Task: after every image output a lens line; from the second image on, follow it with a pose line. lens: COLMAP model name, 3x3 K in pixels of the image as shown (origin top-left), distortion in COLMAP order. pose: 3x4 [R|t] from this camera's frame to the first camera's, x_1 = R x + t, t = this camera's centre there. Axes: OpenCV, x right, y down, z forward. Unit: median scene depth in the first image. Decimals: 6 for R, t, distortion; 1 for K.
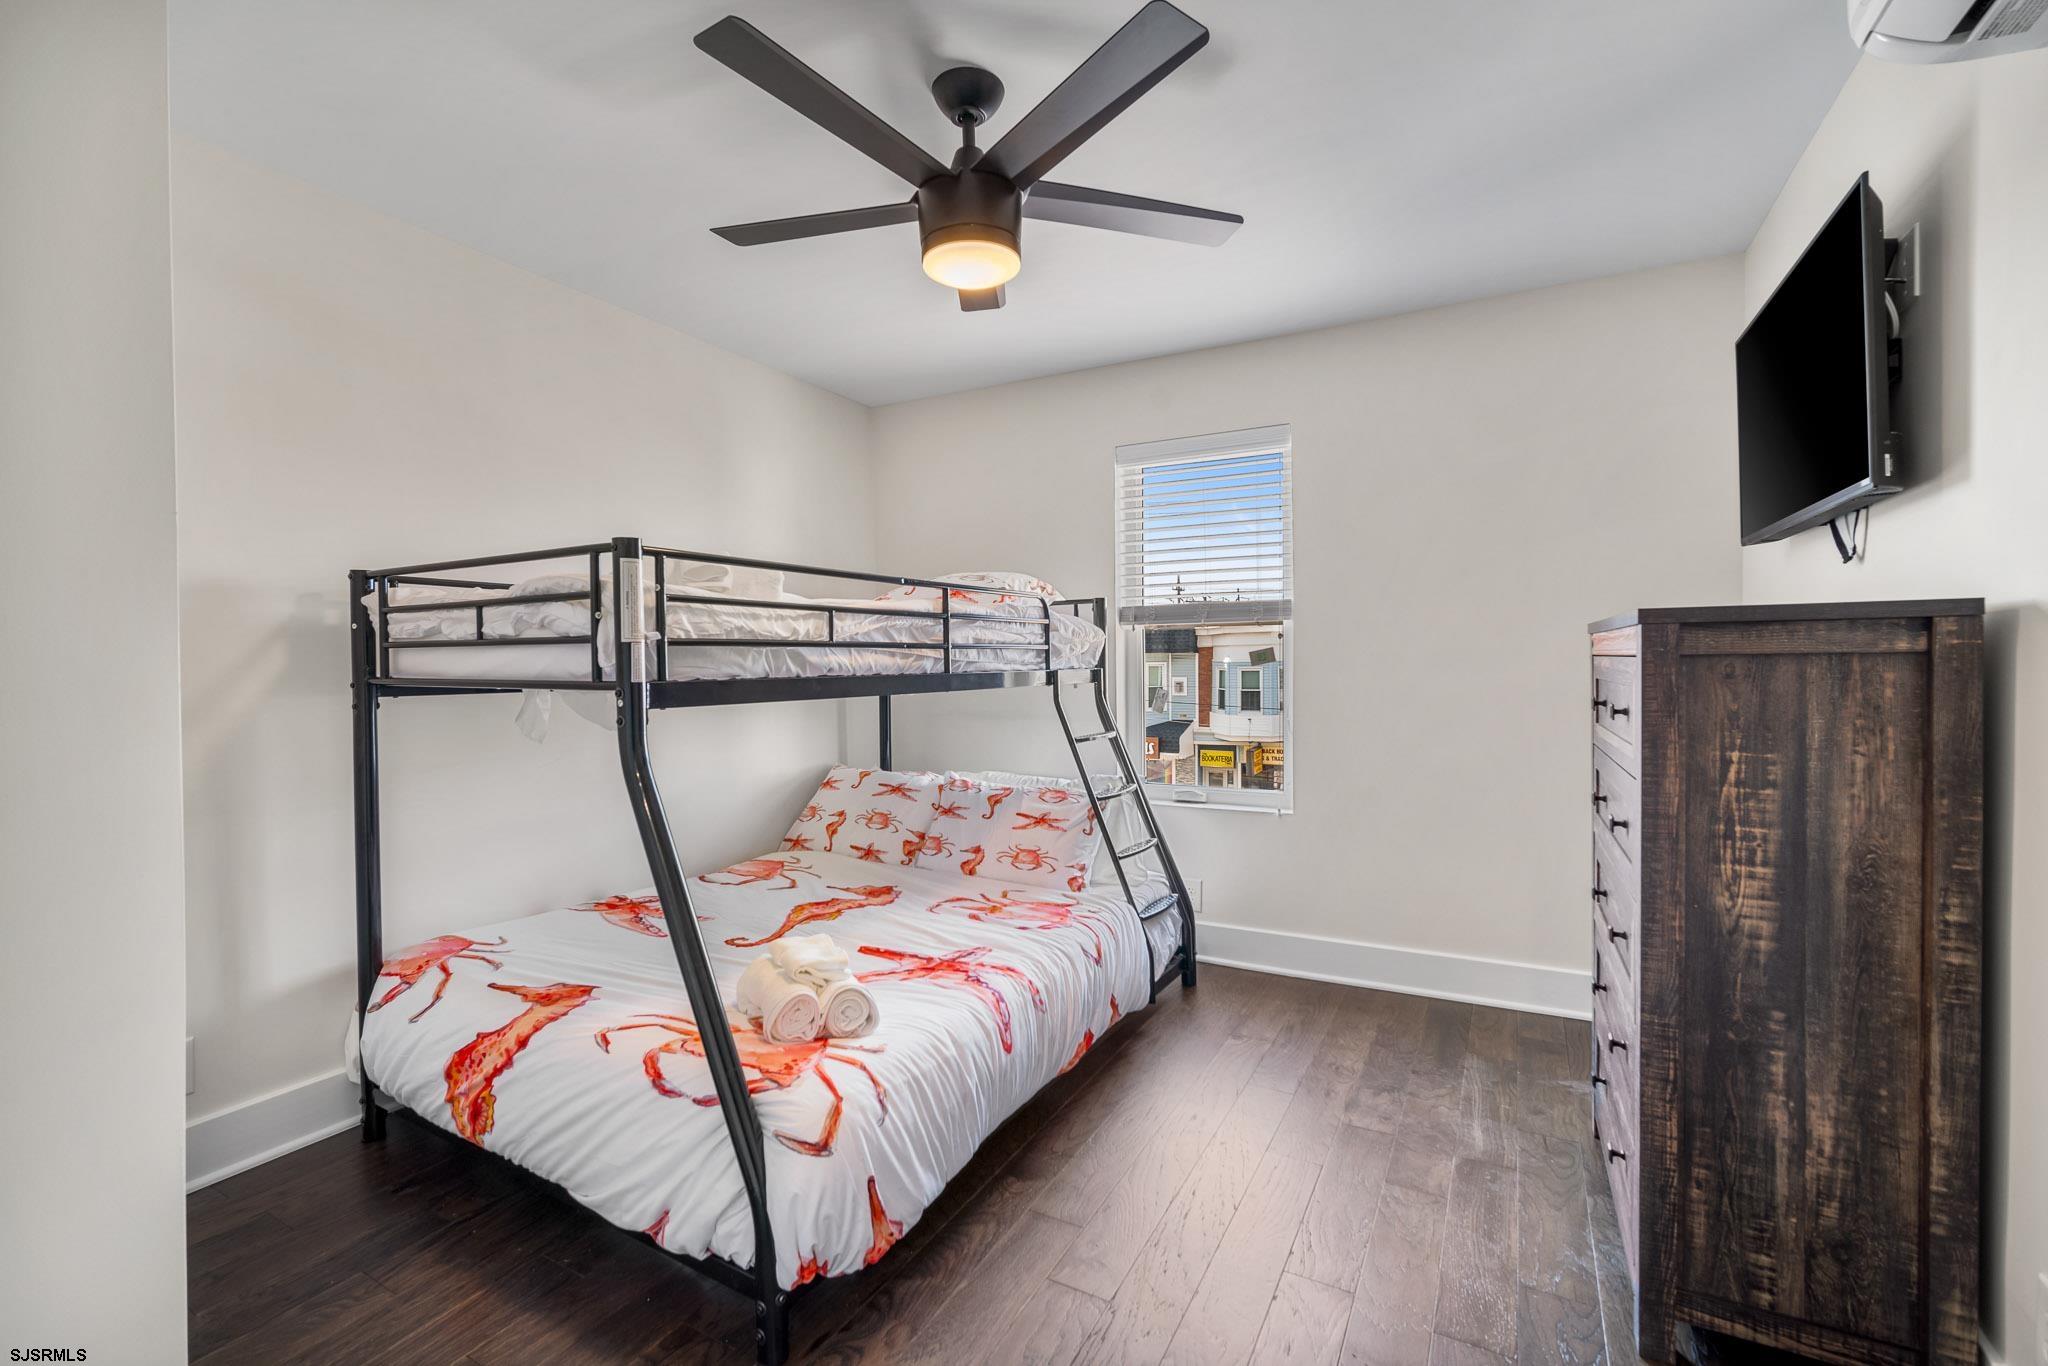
lens RADIAL K [[892.2, 0, 1017.6], [0, 892.2, 676.9], [0, 0, 1]] dist [-0.001179, 0.000202]
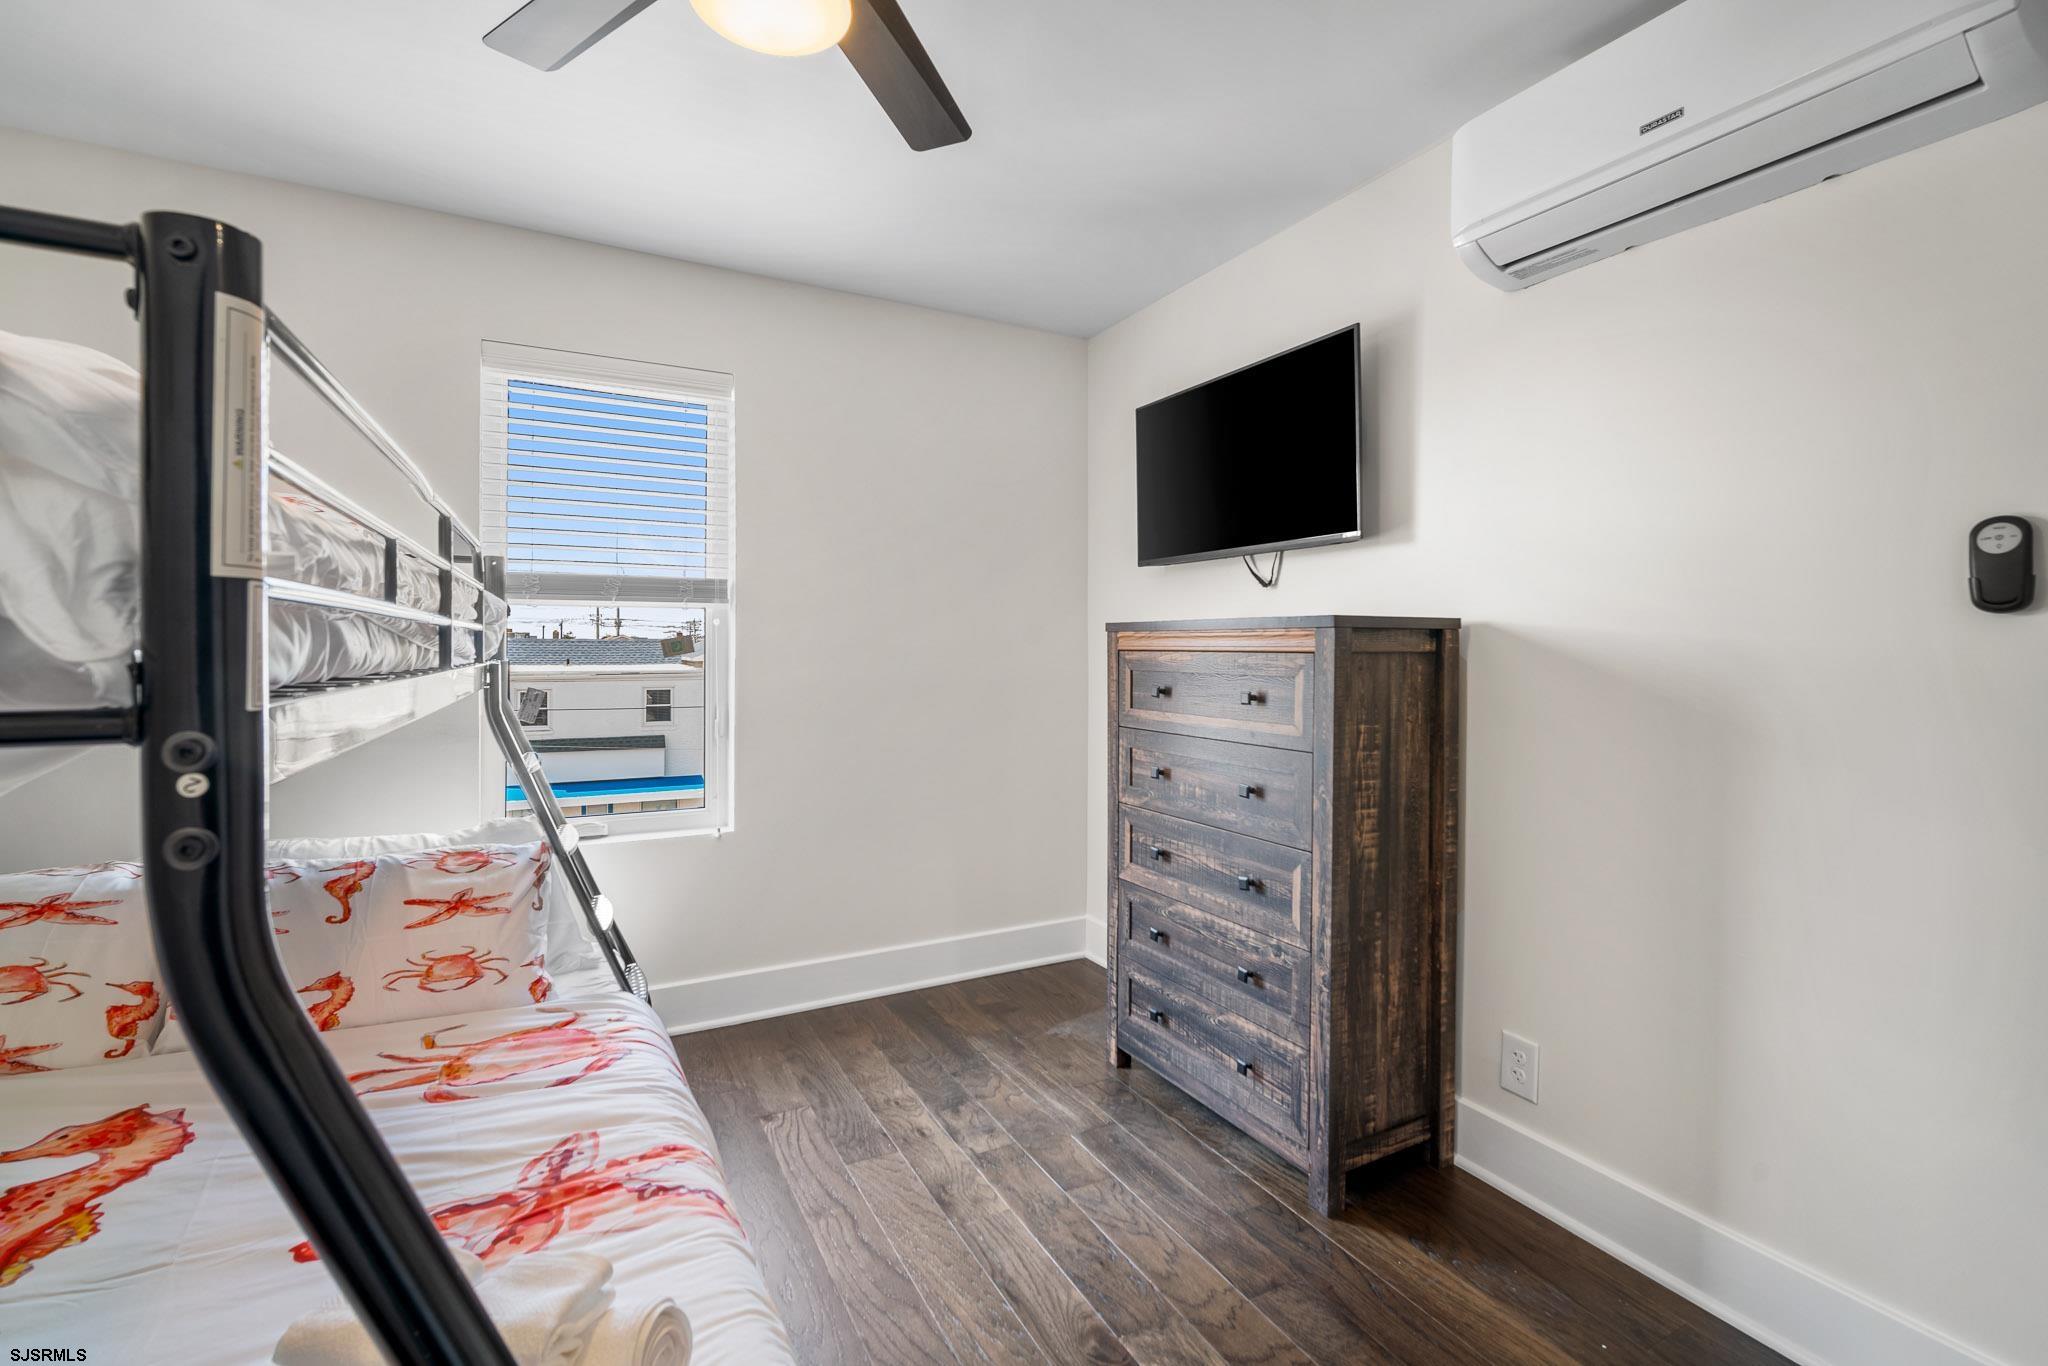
lens RADIAL K [[907.2, 0, 1021.3], [0, 907.2, 649.2], [0, 0, 1]] dist [-0.016495, 0.007006]
pose [[0.546613, 0.011393, 0.837308, -0.394443], [0.005878, 0.999831, -0.017442, -0.005768], [-0.837365, 0.014455, 0.546453, 0.441195]]
